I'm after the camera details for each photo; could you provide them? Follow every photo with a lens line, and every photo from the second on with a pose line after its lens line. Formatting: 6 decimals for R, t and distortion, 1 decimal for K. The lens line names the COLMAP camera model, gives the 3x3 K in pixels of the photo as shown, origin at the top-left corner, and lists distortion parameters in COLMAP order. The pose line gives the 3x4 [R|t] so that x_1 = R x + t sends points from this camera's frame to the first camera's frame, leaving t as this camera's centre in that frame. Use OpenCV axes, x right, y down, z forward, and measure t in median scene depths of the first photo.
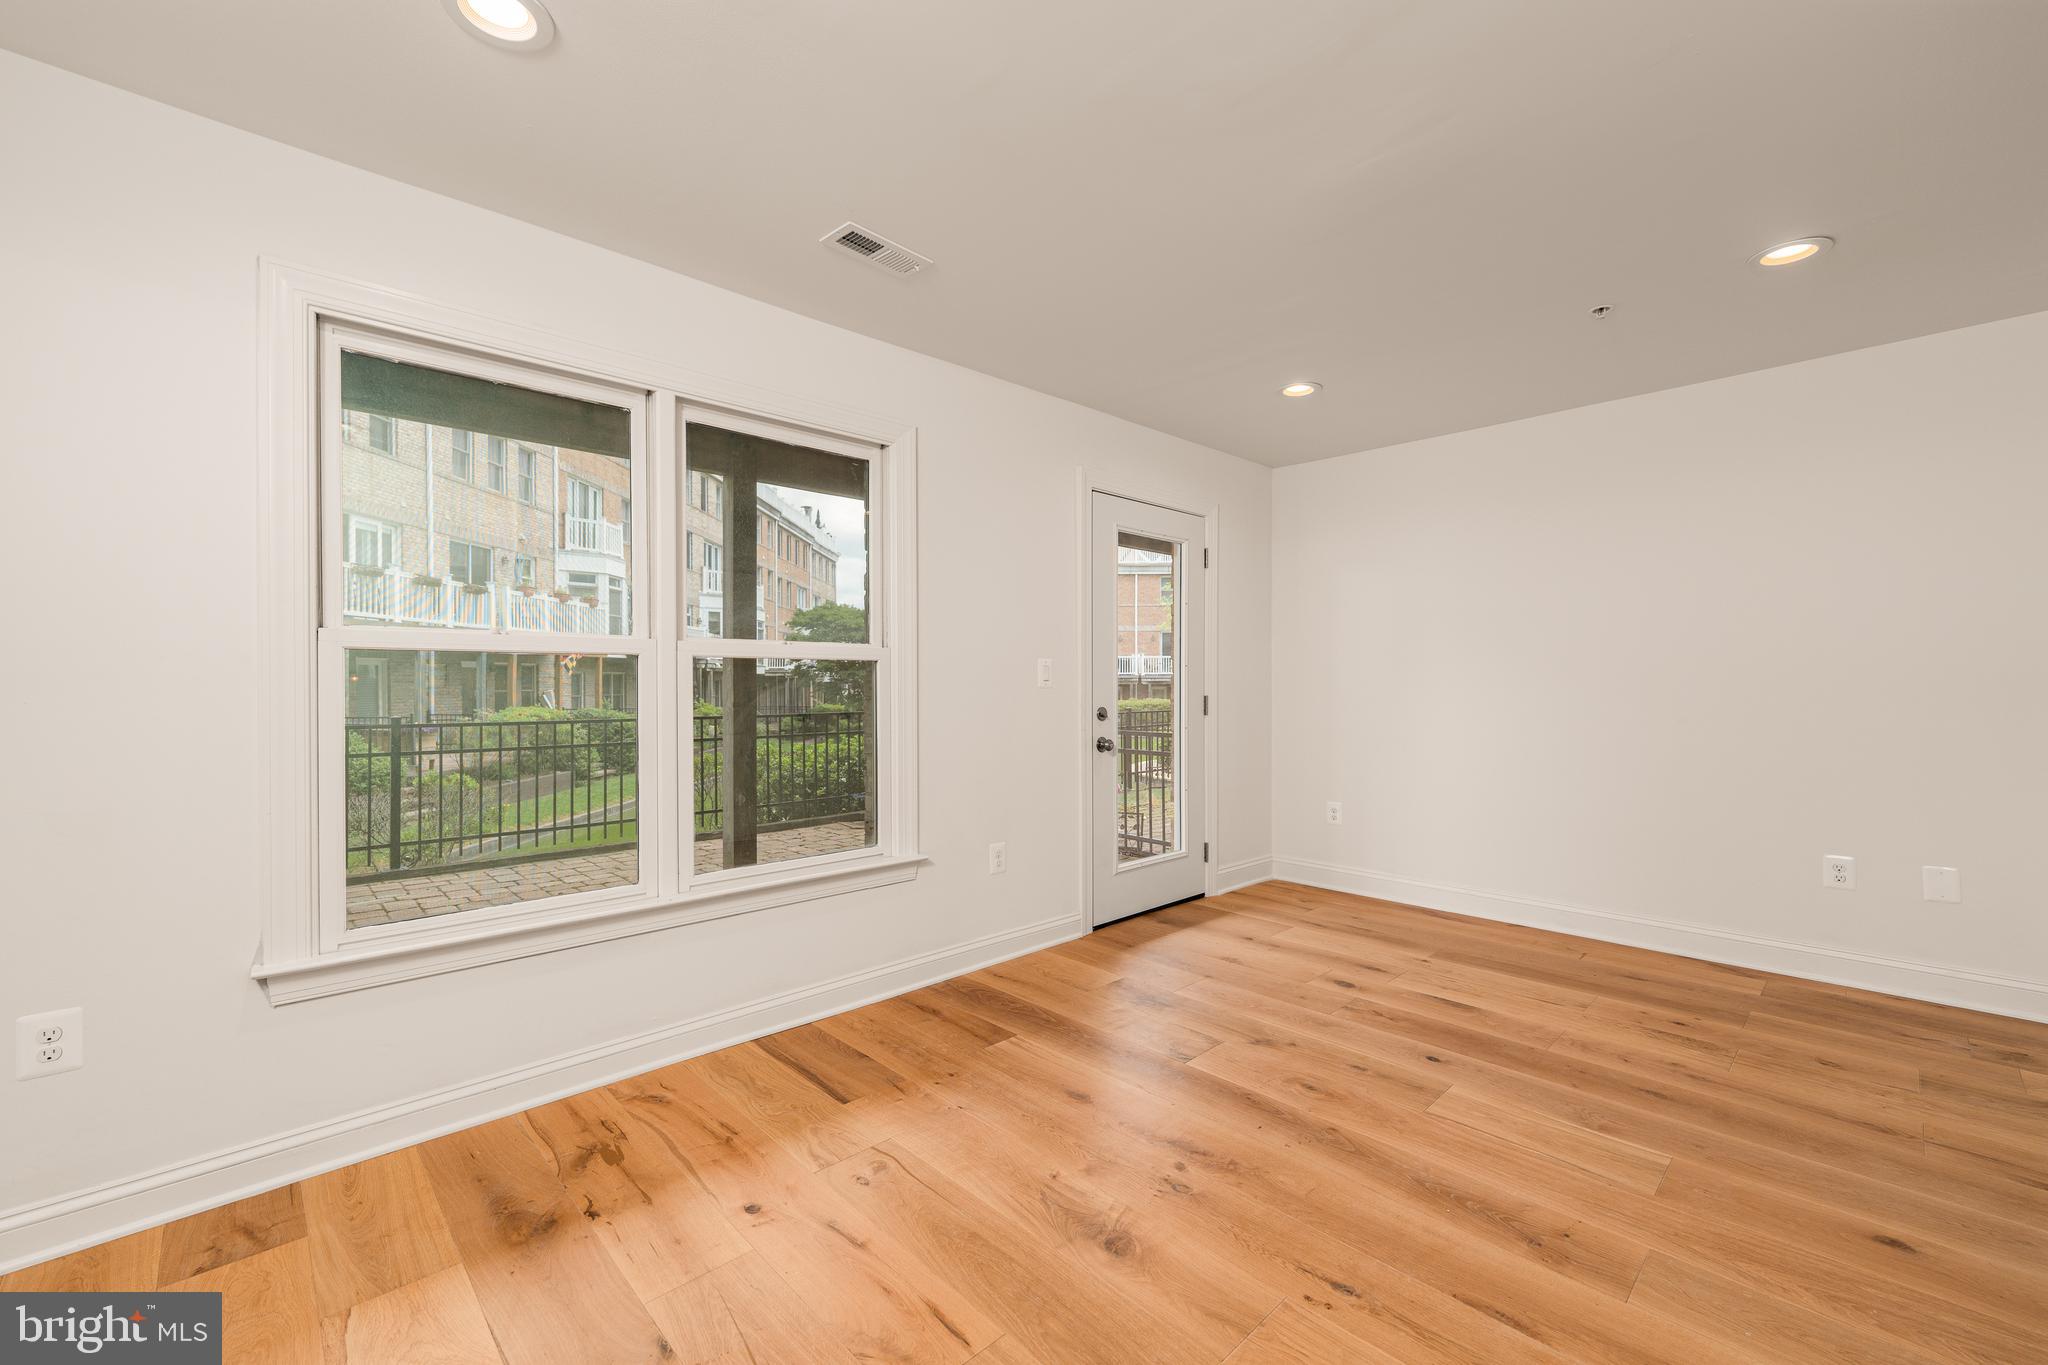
lens RADIAL K [[835.3, 0, 1026.3], [0, 835.3, 687.2], [0, 0, 1]] dist [0.000091, -0.000077]
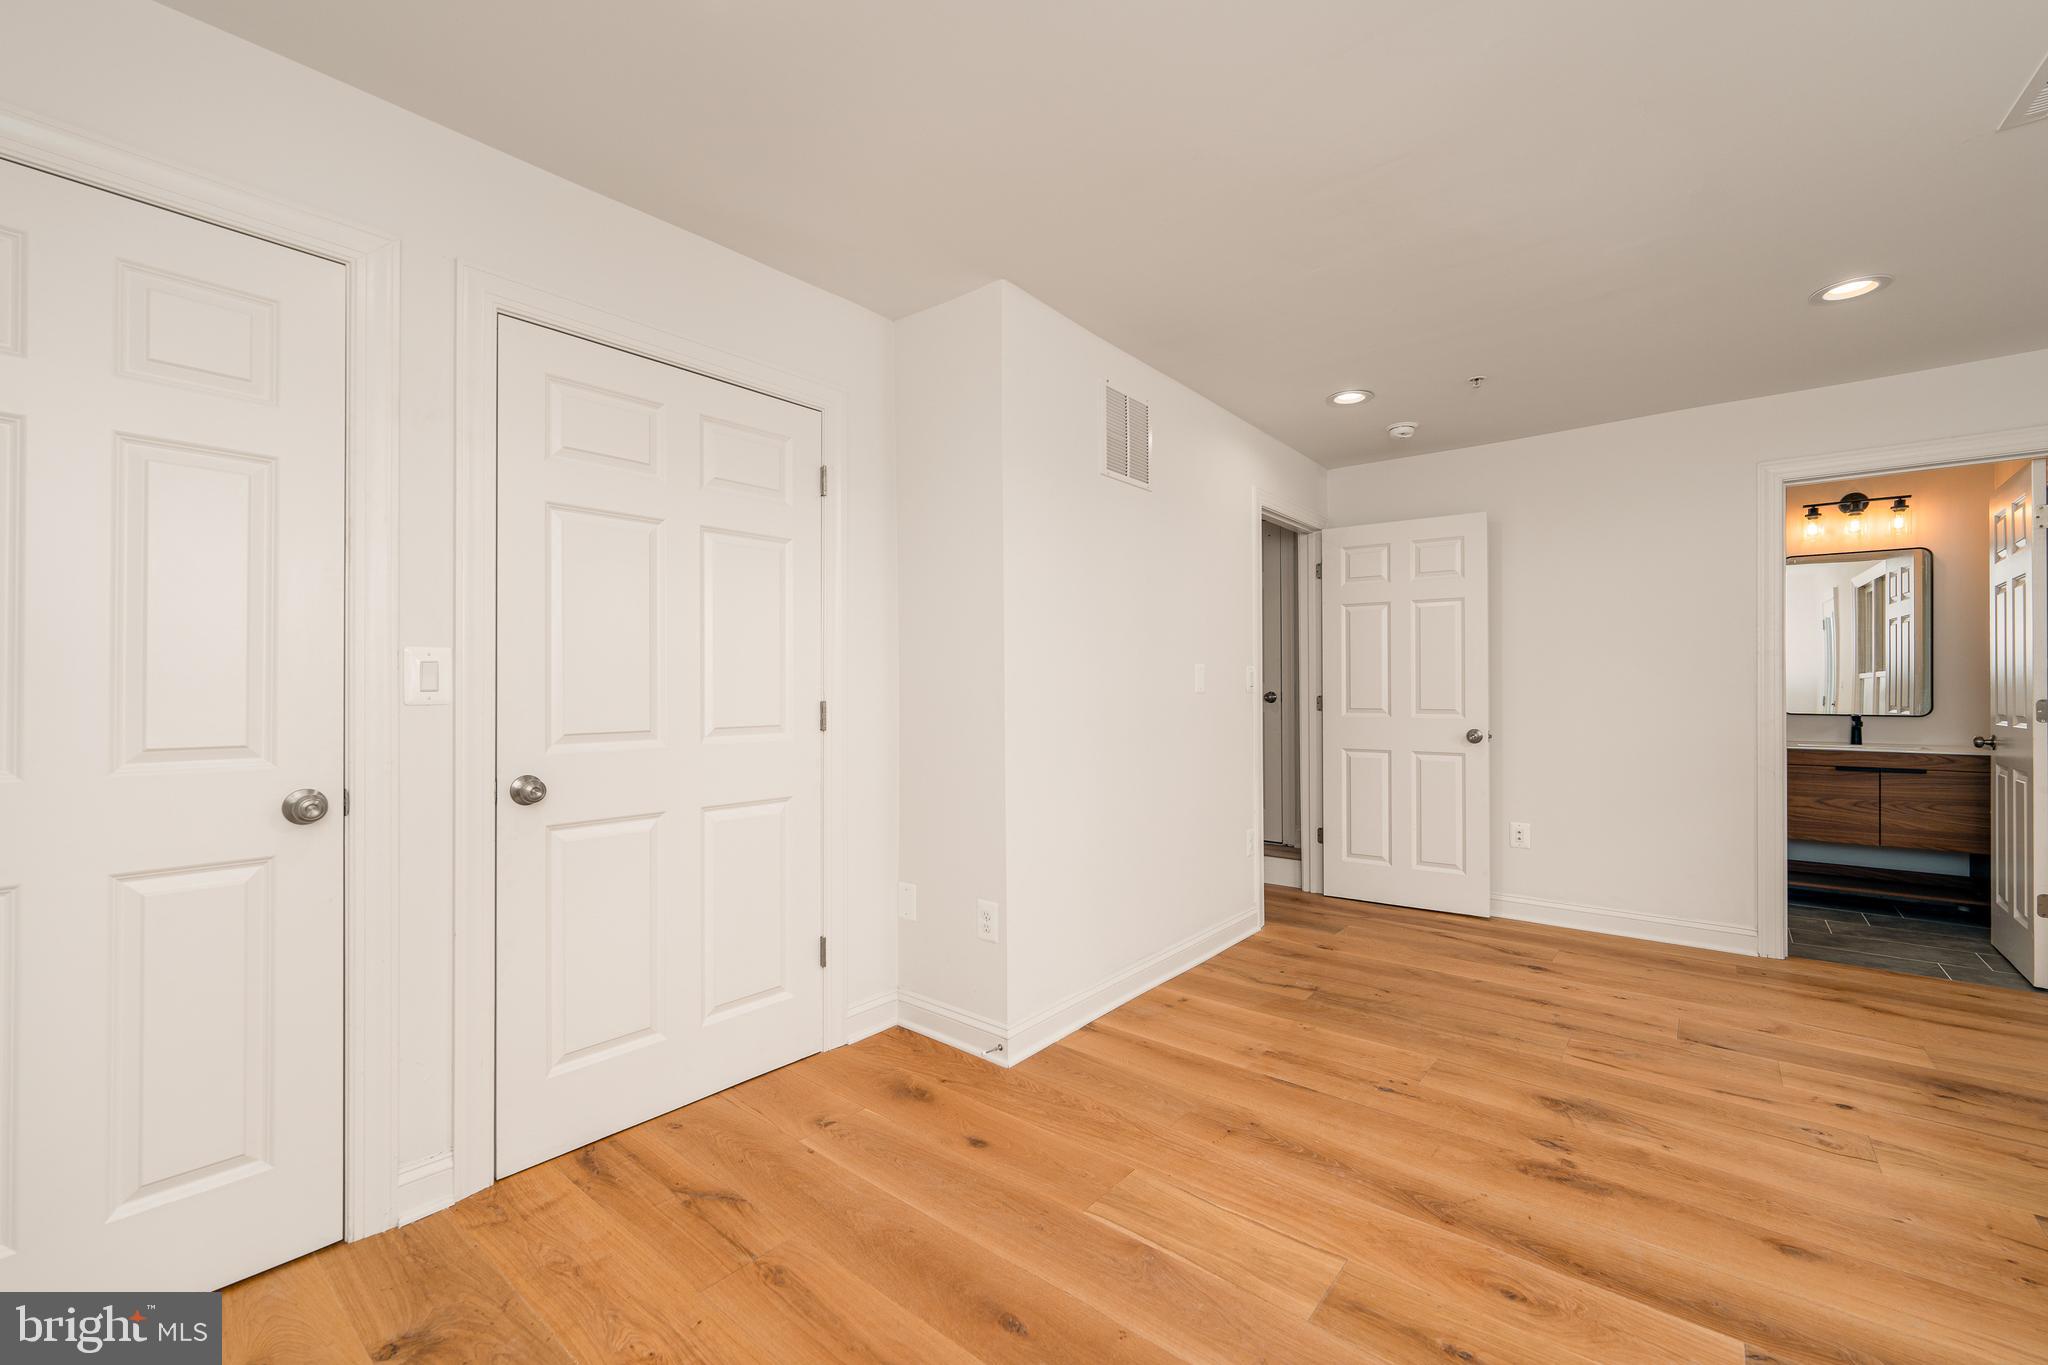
lens RADIAL K [[835.3, 0, 1026.3], [0, 835.3, 687.2], [0, 0, 1]] dist [0.000091, -0.000077]
pose [[-0.992517, -0.001006, -0.122103, 0.975959], [-0.001487, 0.999992, 0.003843, -0.008940], [0.122098, 0.003995, -0.992510, 1.950095]]
